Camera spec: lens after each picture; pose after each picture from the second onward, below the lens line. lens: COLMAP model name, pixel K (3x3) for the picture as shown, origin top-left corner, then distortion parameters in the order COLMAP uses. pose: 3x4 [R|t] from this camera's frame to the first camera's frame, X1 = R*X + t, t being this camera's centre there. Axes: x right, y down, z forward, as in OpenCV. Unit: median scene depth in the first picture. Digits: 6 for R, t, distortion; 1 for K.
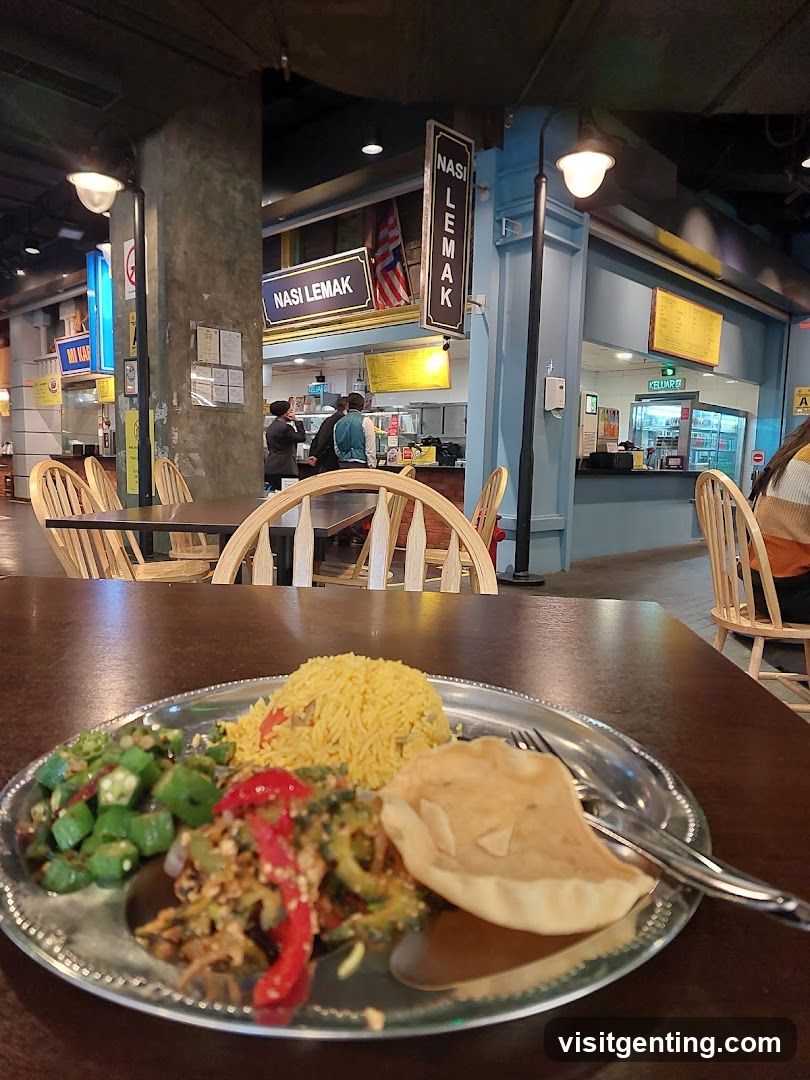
lens RADIAL K [[764.9, 0, 407.3], [0, 764.9, 547.5], [0, 0, 1]] dist [-0.000666, -0.015465]
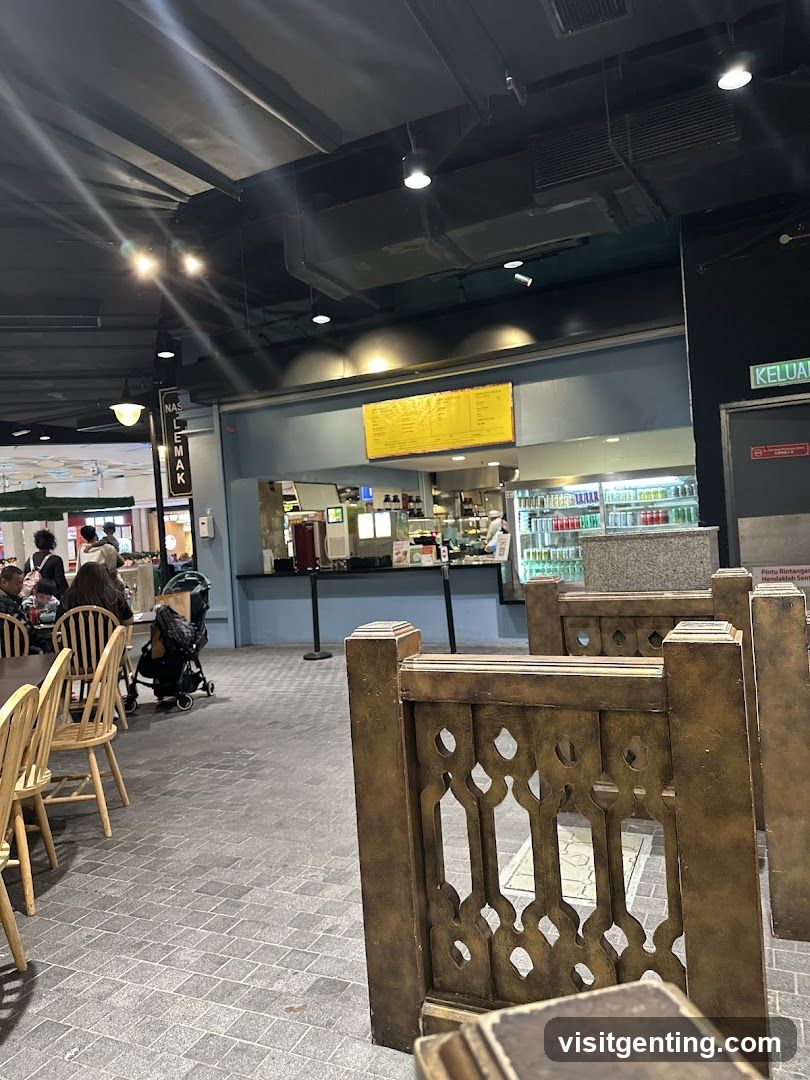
lens RADIAL K [[764.9, 0, 404.4], [0, 764.9, 541.1], [0, 0, 1]] dist [-0.000666, -0.015465]
pose [[0.322048, -0.028055, -0.946308, 1.474394], [-0.030361, 0.998741, -0.039942, -0.104395], [0.946236, 0.041594, 0.320791, 0.739735]]
